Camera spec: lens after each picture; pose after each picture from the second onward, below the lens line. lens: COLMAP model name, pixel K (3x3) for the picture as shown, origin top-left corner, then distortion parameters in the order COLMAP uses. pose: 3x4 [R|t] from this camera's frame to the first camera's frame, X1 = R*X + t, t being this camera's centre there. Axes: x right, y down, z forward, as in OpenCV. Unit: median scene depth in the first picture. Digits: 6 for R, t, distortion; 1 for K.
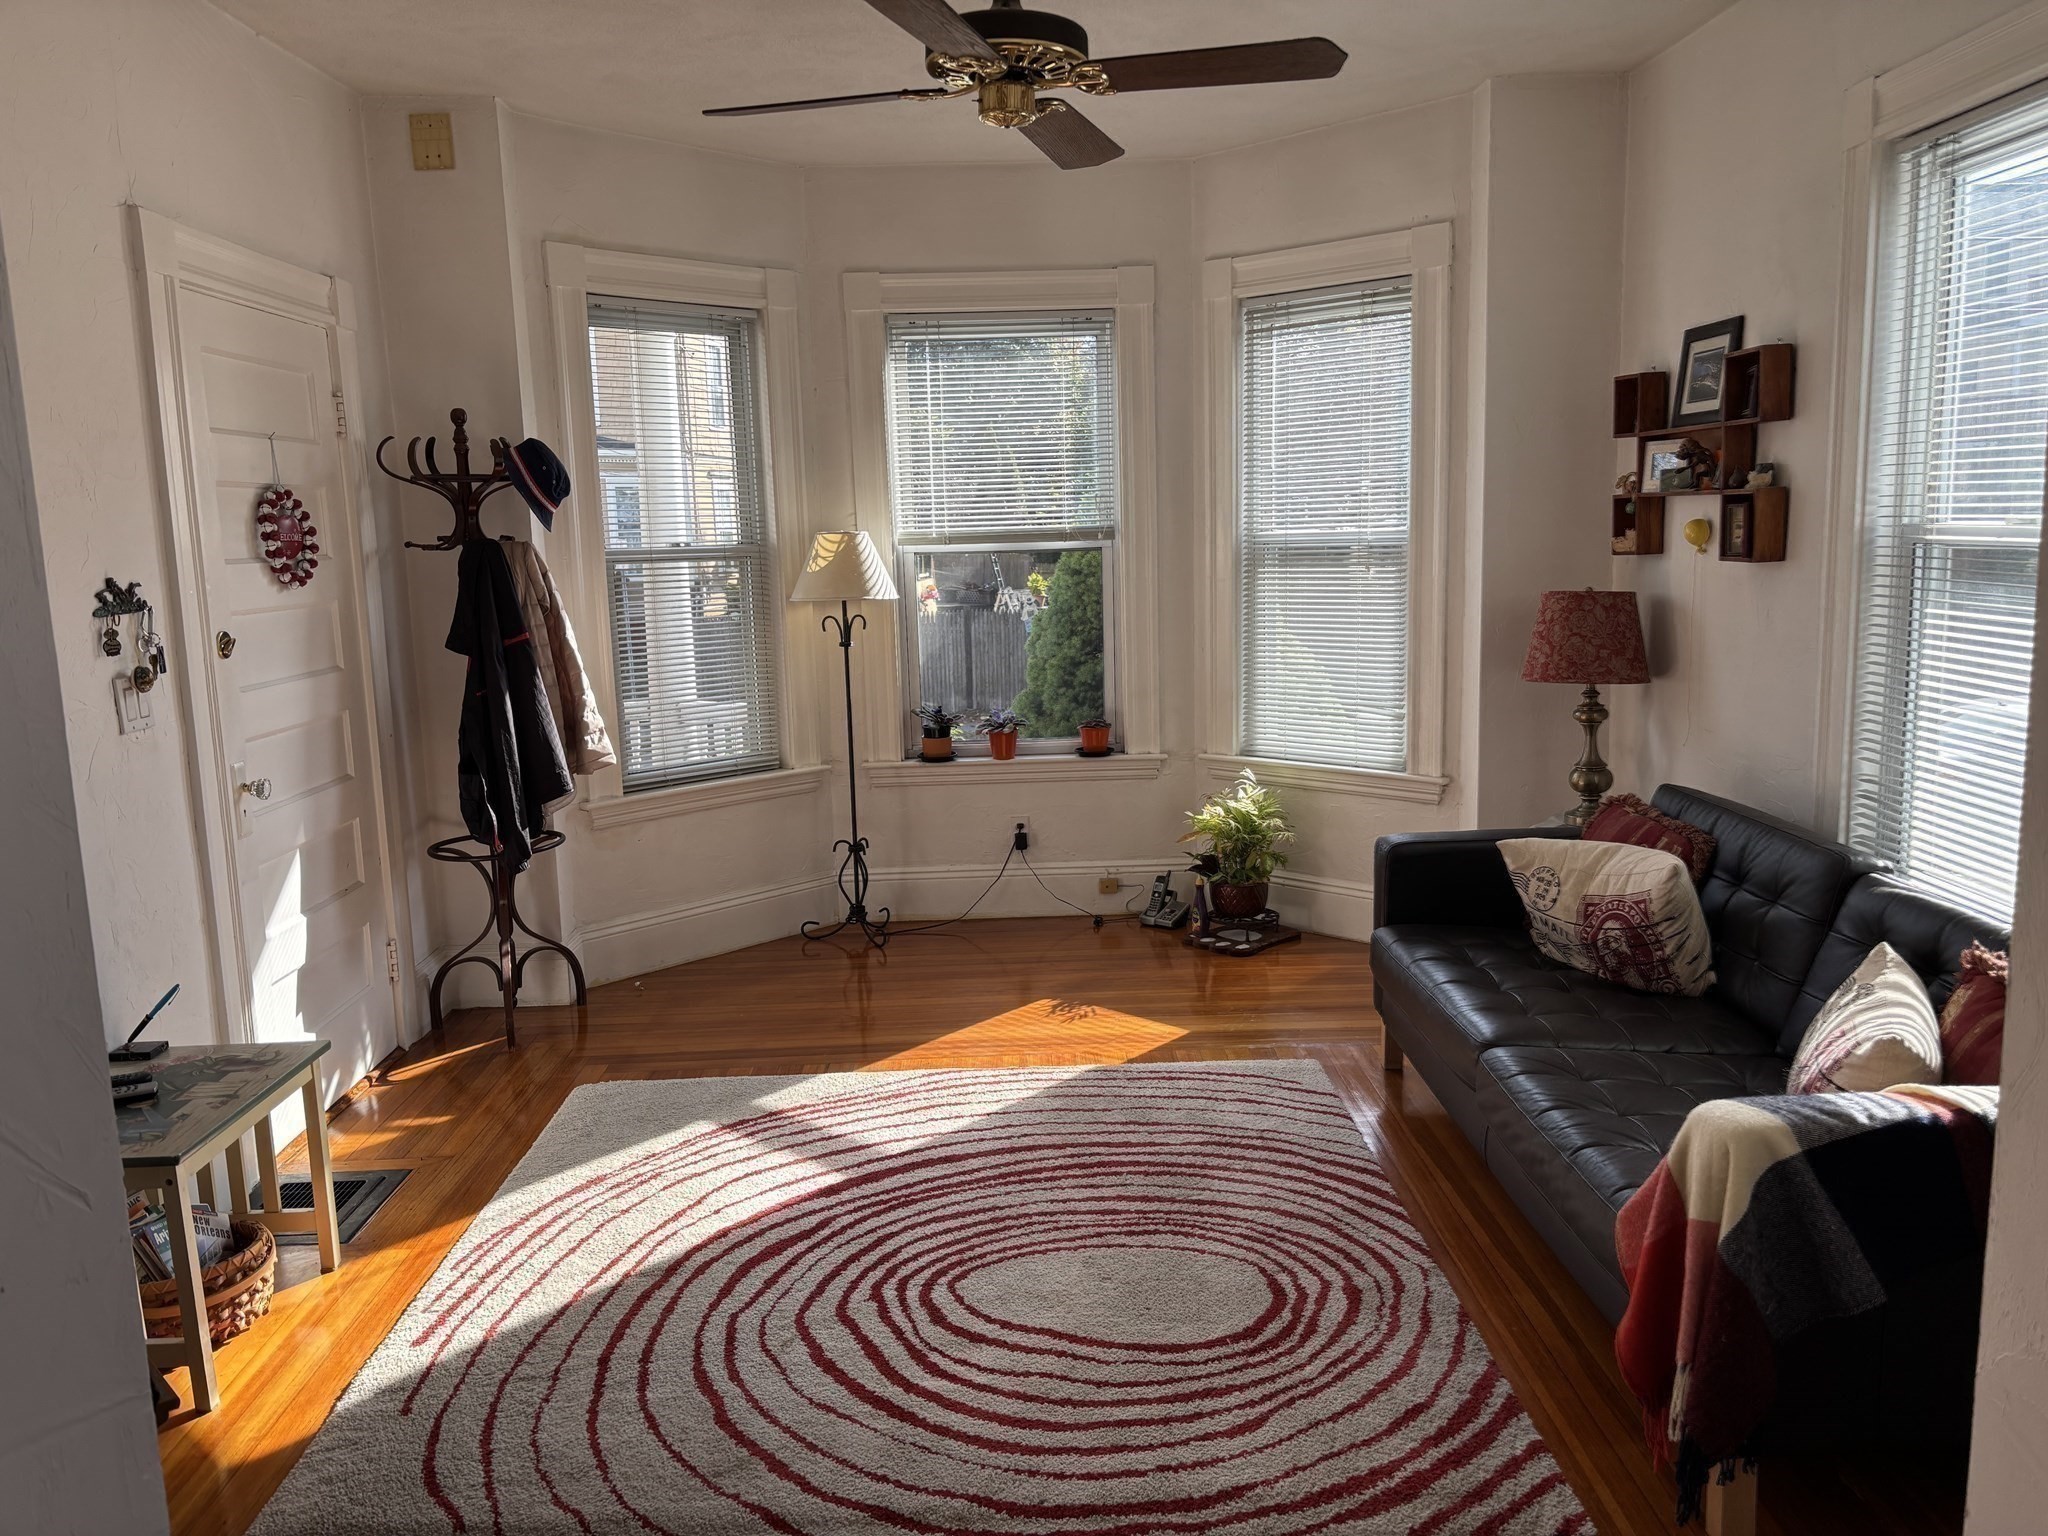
lens RADIAL K [[1504.0, 0, 1039.4], [0, 1504.0, 747.4], [0, 0, 1]] dist [0.080513, -0.196135]
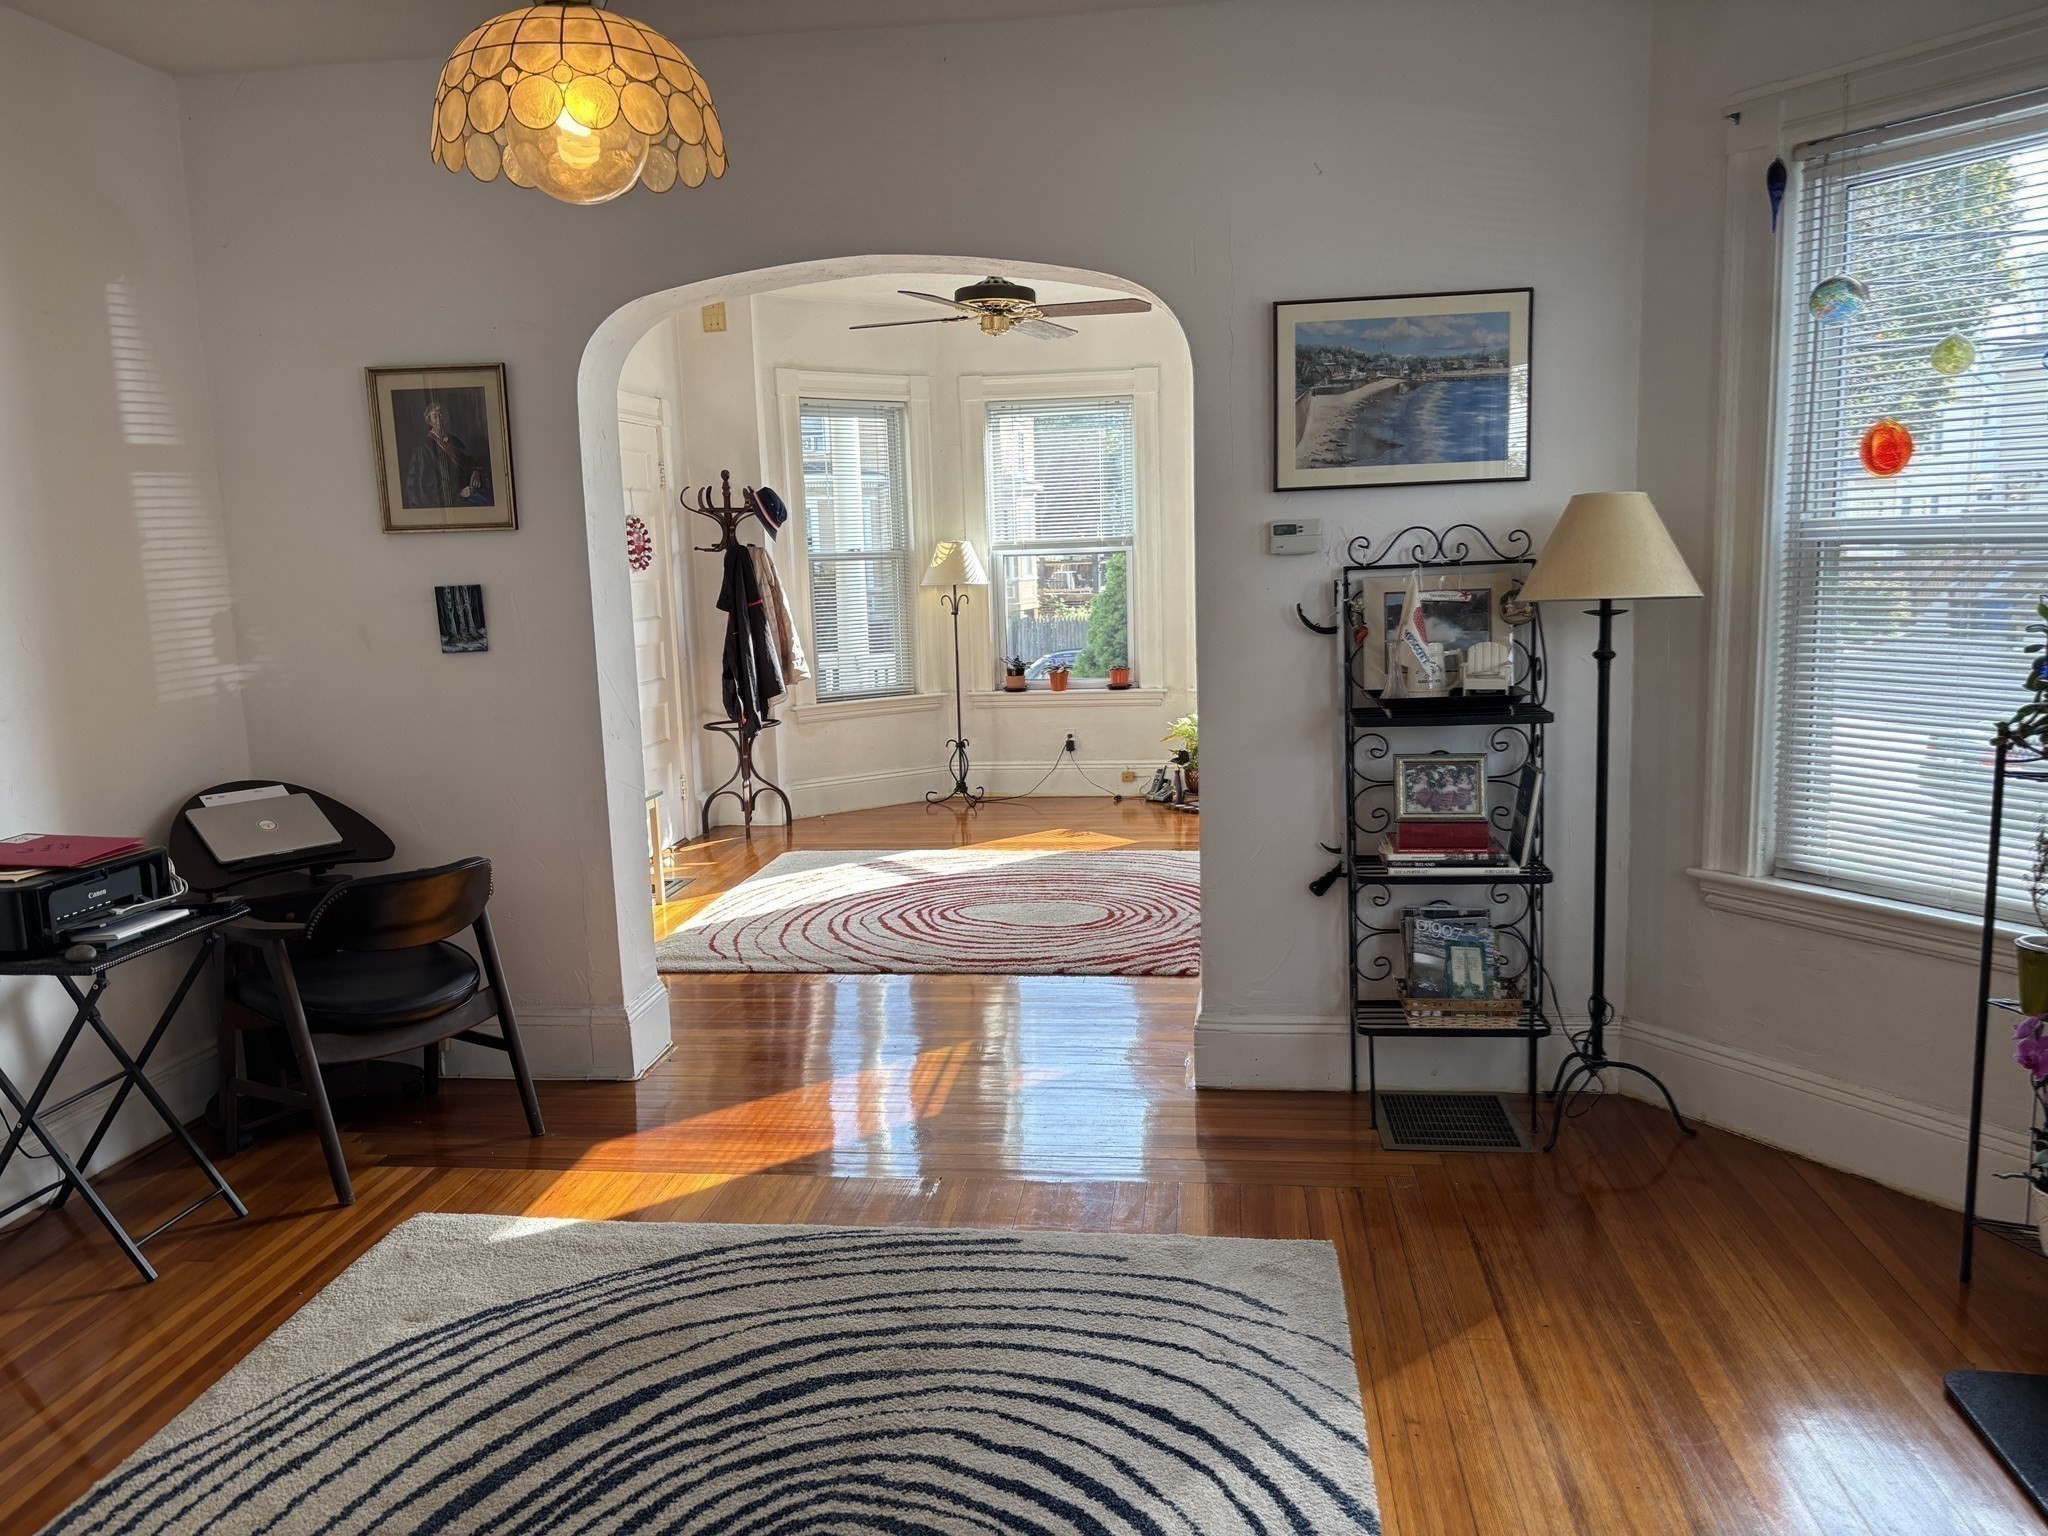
lens RADIAL K [[1539.4, 0, 1024.0], [0, 1539.4, 768.0], [0, 0, 1]] dist [0.118641, -0.209976]
pose [[0.987156, 0.020117, -0.158486, 0.225955], [-0.020284, 0.999794, 0.000563, 0.102051], [0.158465, 0.002659, 0.987361, -0.650473]]
